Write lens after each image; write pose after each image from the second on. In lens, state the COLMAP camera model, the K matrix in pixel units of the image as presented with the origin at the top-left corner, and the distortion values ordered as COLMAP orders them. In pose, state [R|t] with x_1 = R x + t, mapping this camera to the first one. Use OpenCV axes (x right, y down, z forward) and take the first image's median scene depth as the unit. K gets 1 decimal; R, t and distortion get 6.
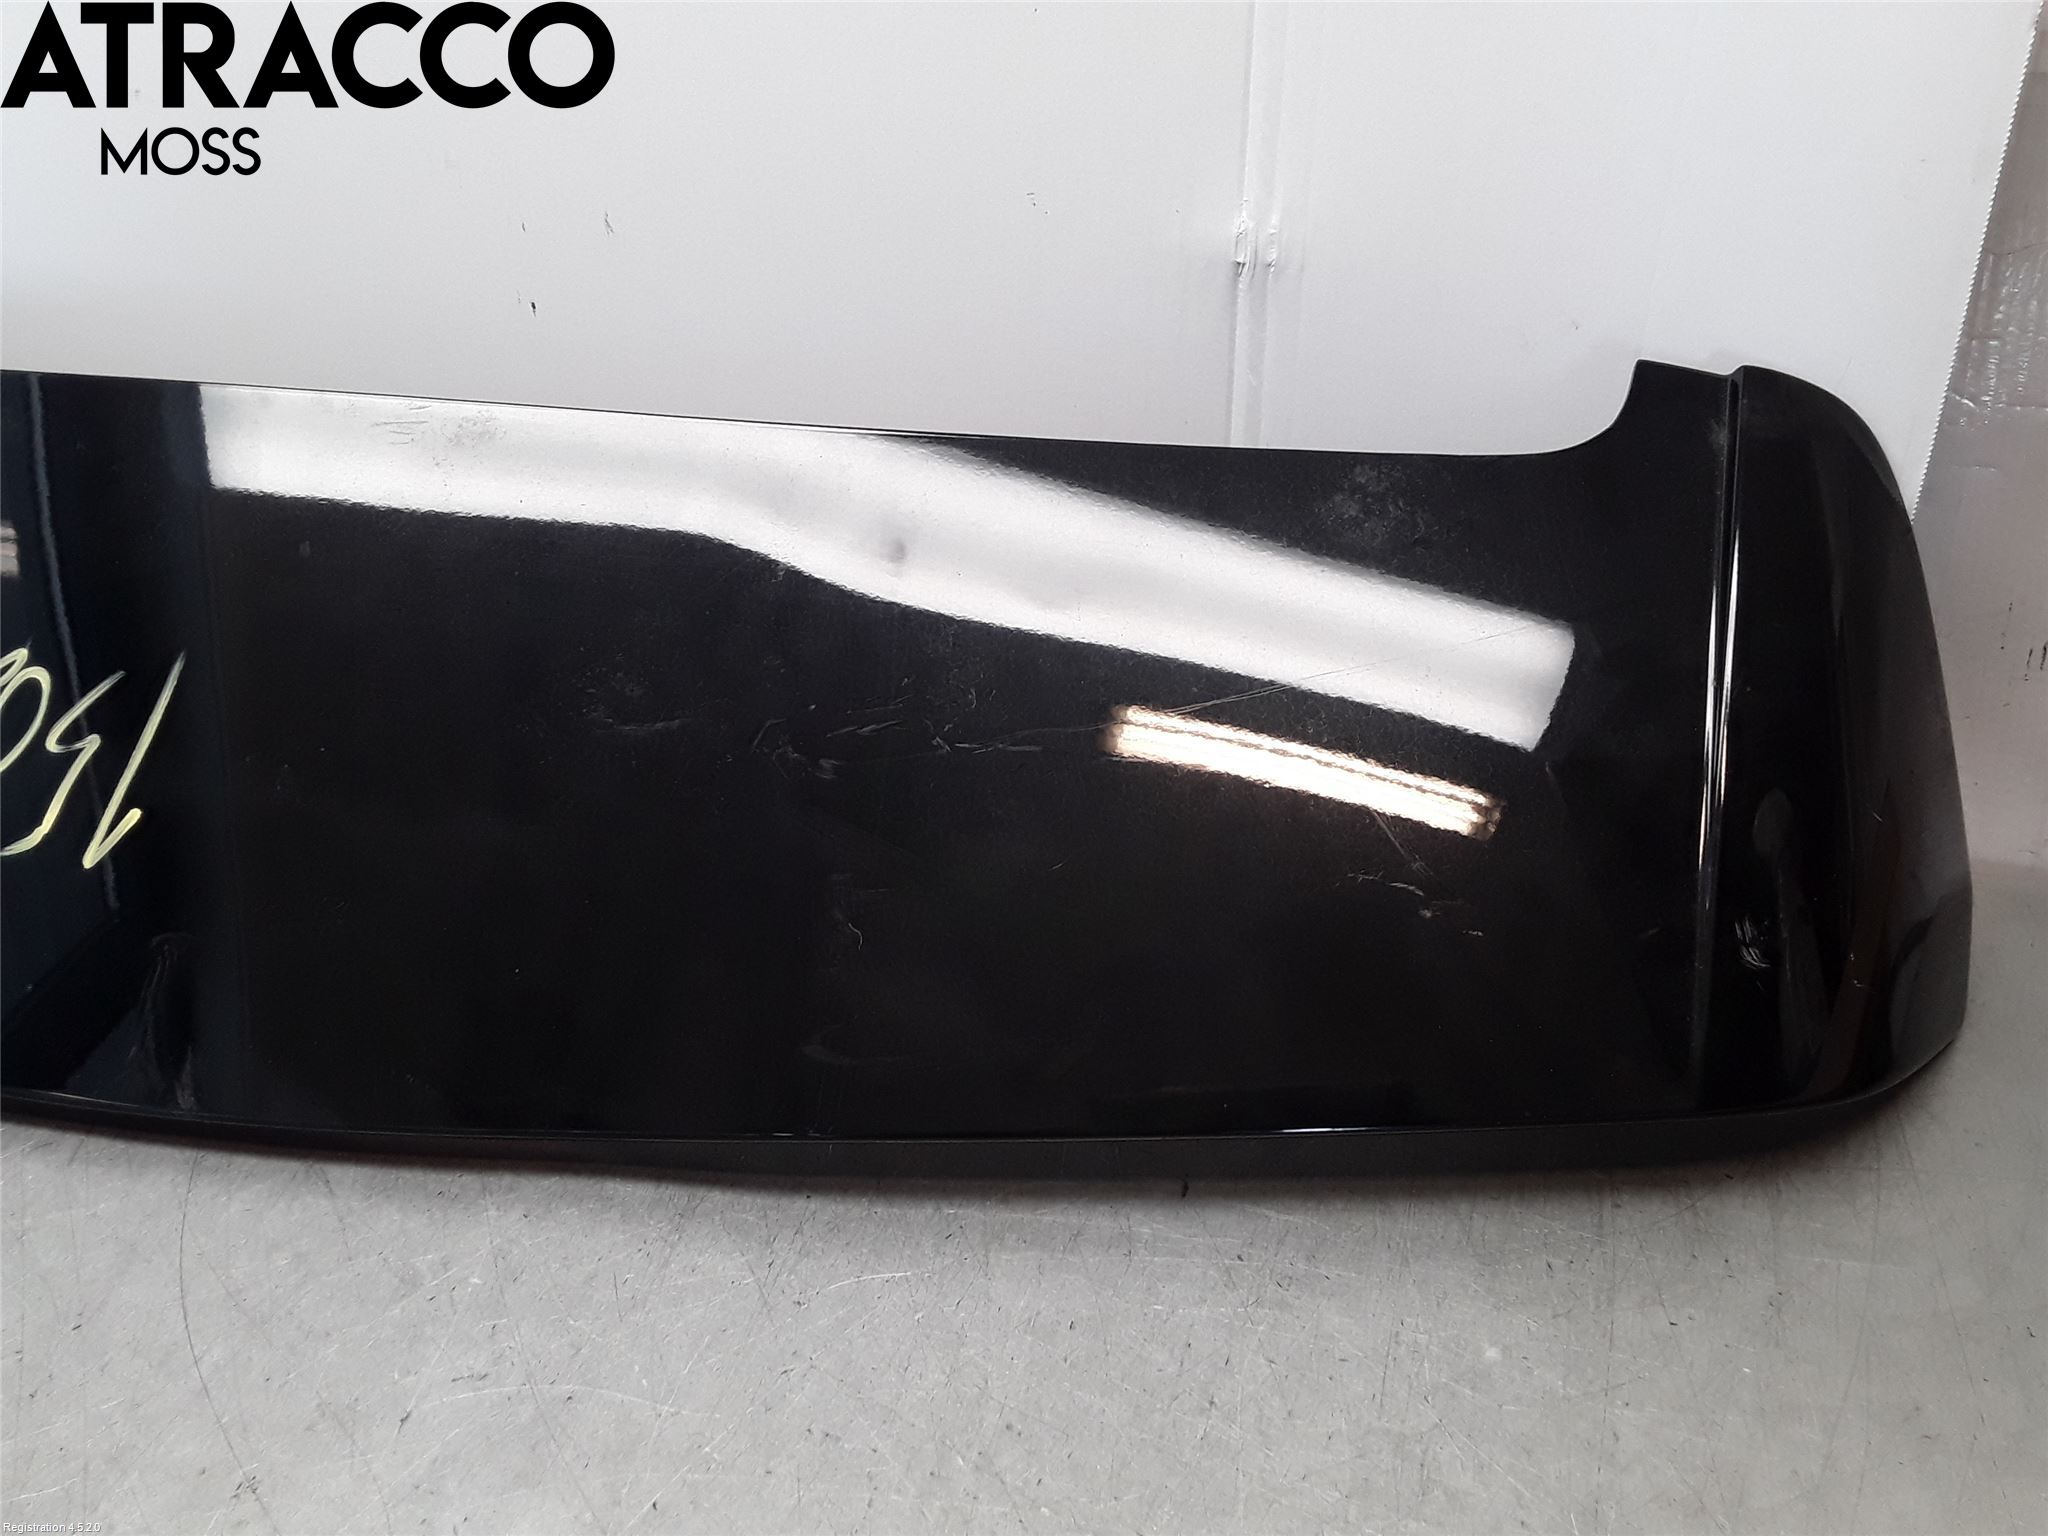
lens RADIAL K [[1661.1, 0, 1027.0], [0, 1661.1, 762.5], [0, 0, 1]] dist [0.064145, -0.112135]
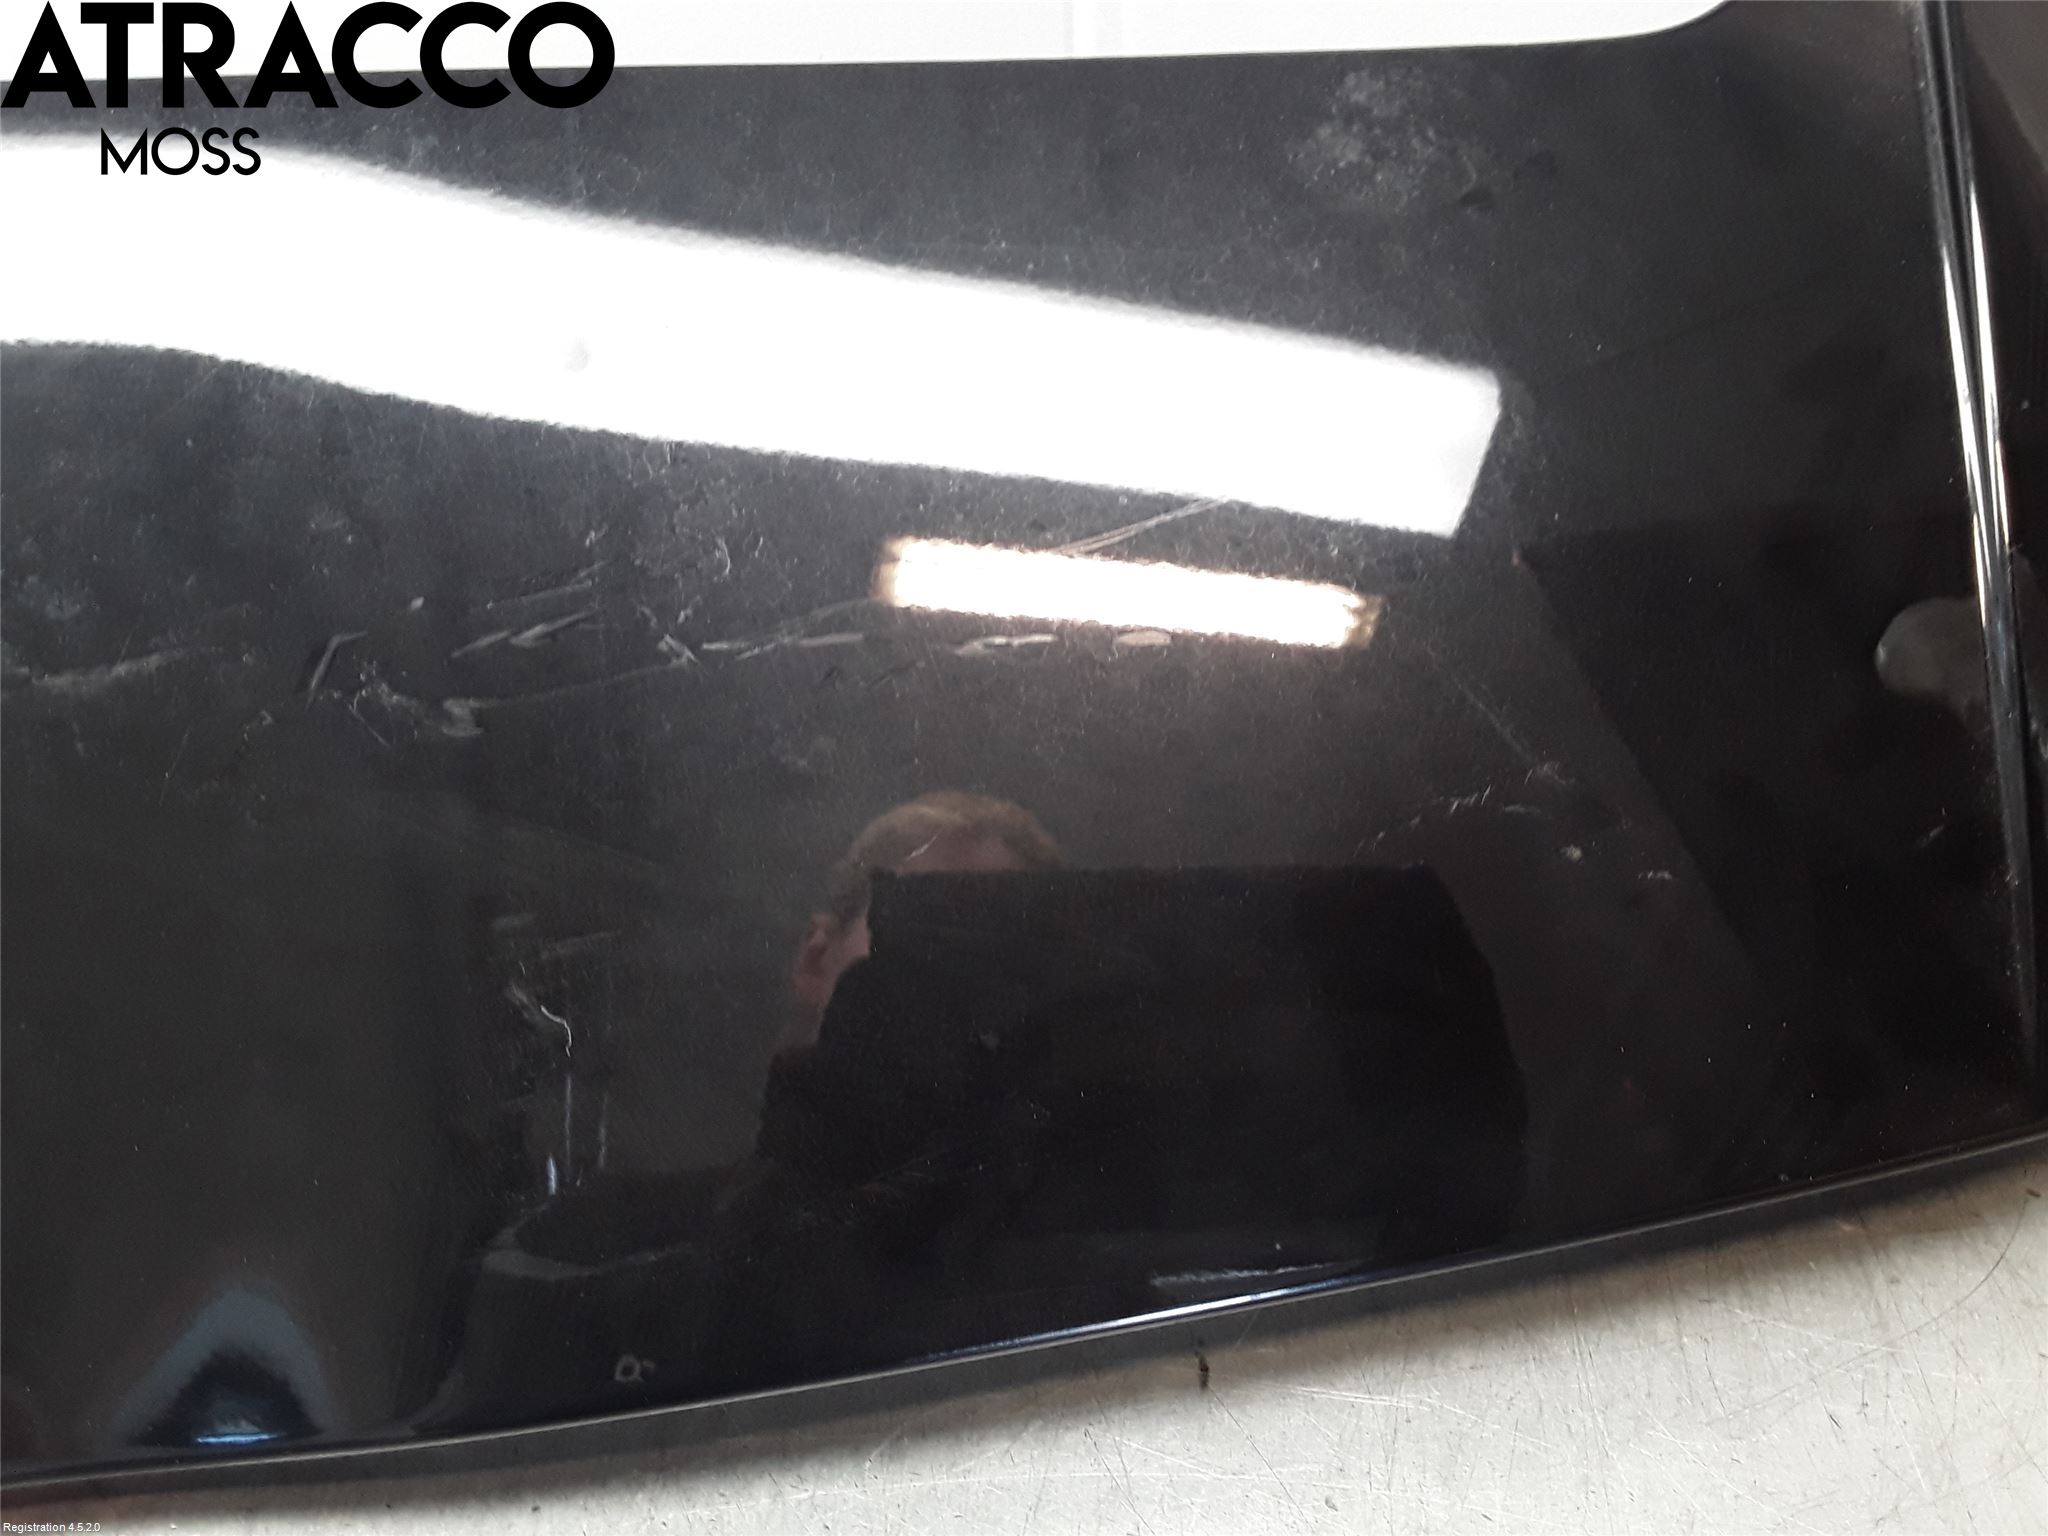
lens RADIAL K [[1661.1, 0, 1009.9], [0, 1661.1, 768.7], [0, 0, 1]] dist [0.064145, -0.112135]
pose [[0.982483, -0.122722, 0.140238, -0.025408], [0.107222, 0.987768, 0.113218, -0.021786], [-0.152417, -0.096198, 0.983623, 0.450519]]
